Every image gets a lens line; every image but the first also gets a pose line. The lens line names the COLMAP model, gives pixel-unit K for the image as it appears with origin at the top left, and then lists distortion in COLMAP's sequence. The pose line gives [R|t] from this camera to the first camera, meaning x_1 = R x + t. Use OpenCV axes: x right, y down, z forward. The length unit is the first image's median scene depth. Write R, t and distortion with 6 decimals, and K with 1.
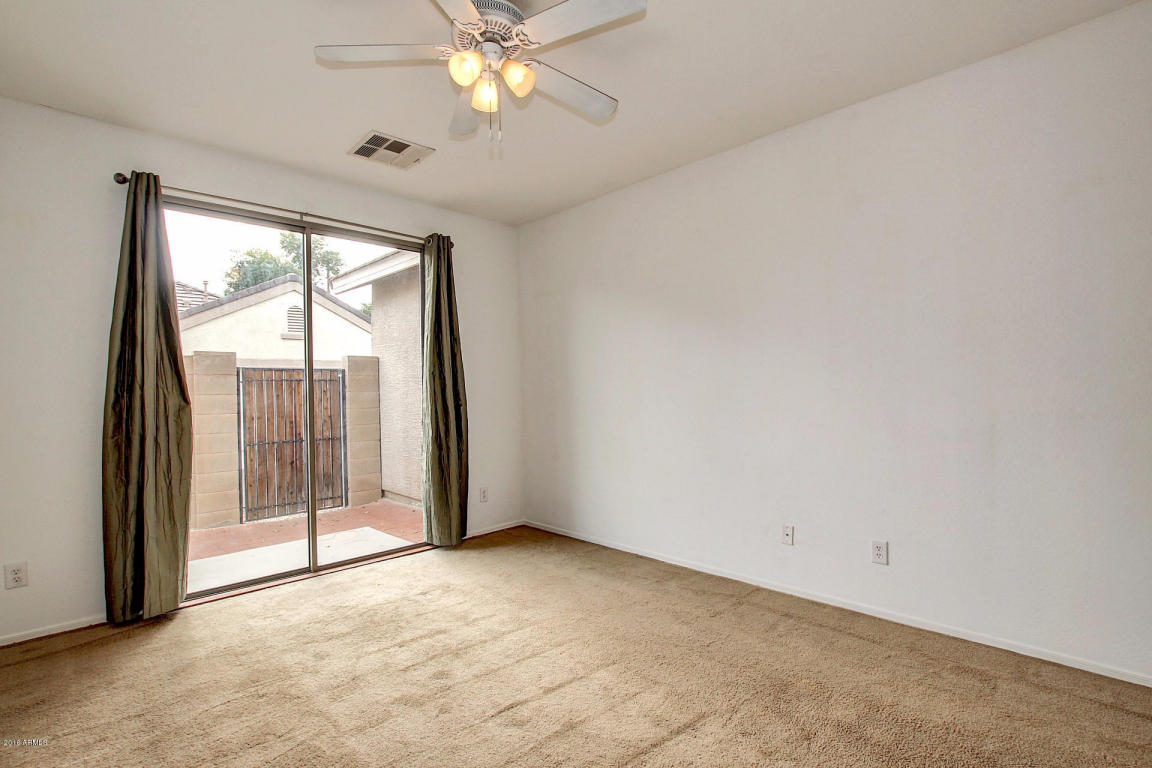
lens RADIAL K [[539.0, 0, 574.2], [0, 539.0, 393.7], [0, 0, 1]] dist [-0.026441, 0.000152]
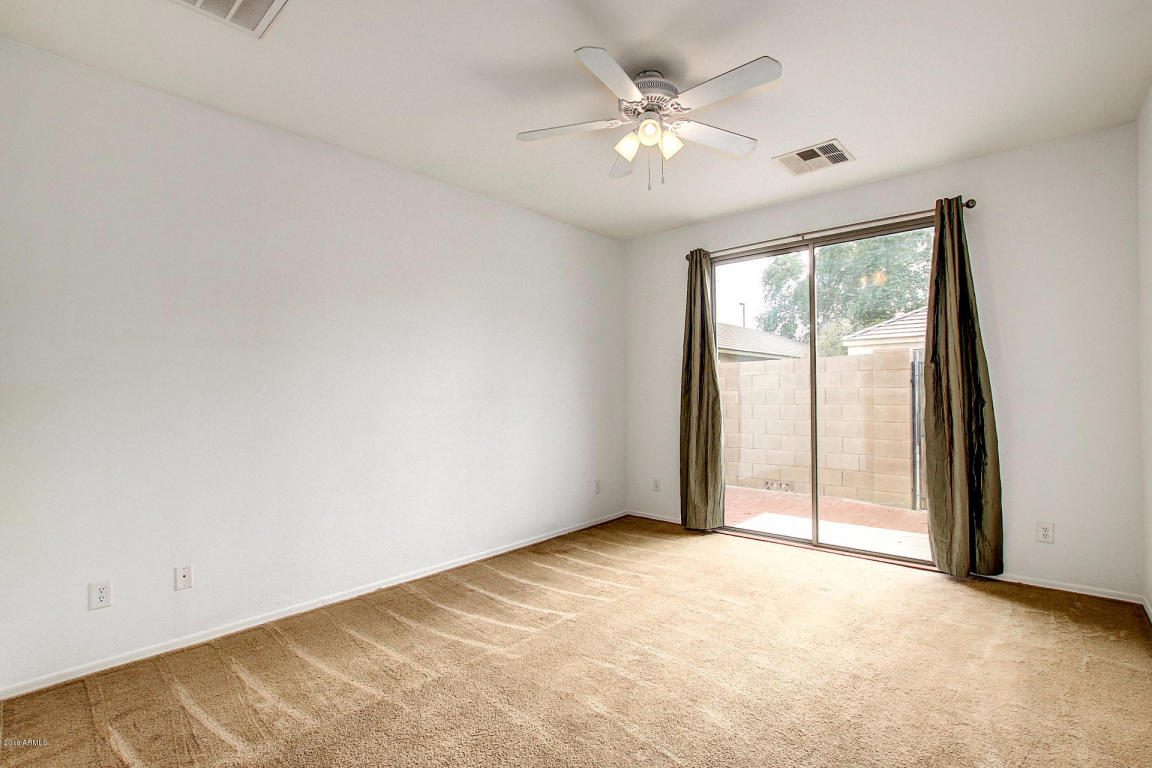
lens RADIAL K [[530.2, 0, 576.7], [0, 530.2, 393.3], [0, 0, 1]] dist [0.001288, 0.000147]
pose [[0.085388, 0.019368, -0.996159, 0.523710], [0.002827, 0.999802, 0.019681, -0.013607], [0.996344, -0.004497, 0.085317, 0.356435]]
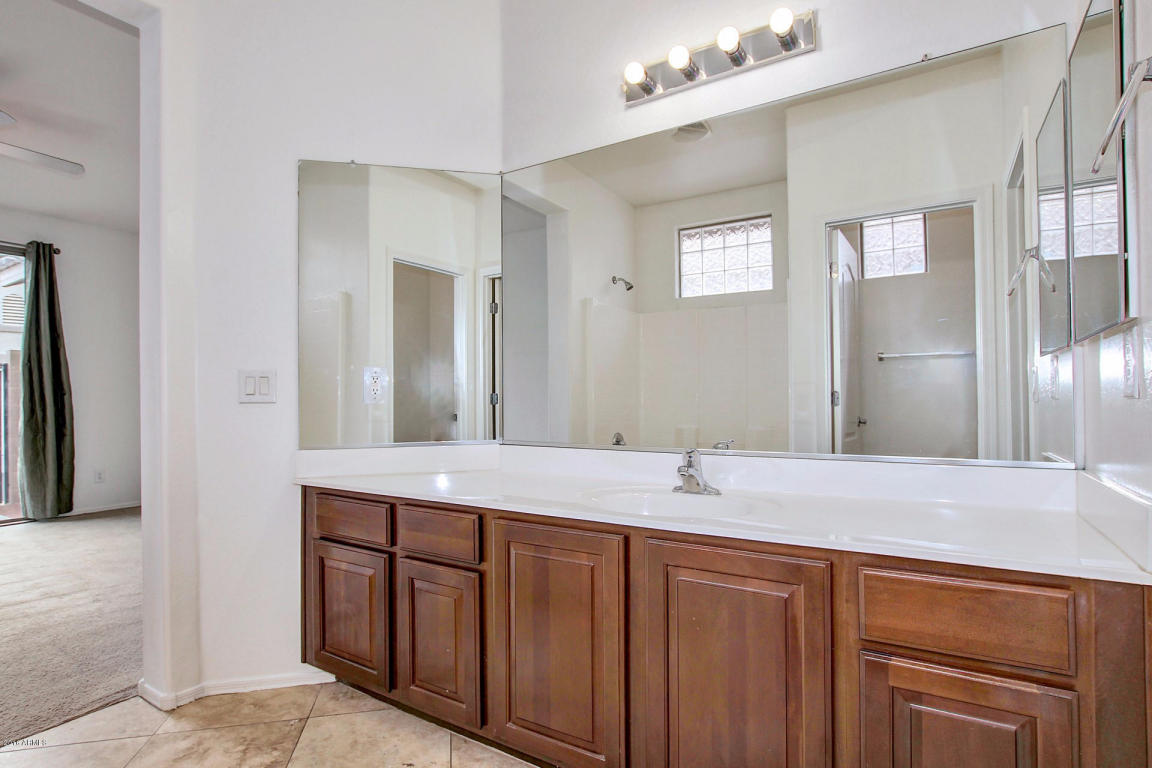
lens RADIAL K [[562.0, 0, 579.5], [0, 562.0, 402.1], [0, 0, 1]] dist [-0.027100, 0.000280]
pose [[0.966827, 0.009516, 0.255256, 0.550776], [-0.008722, 0.999953, -0.004243, 0.033824], [-0.255285, 0.001876, 0.966864, -0.390382]]
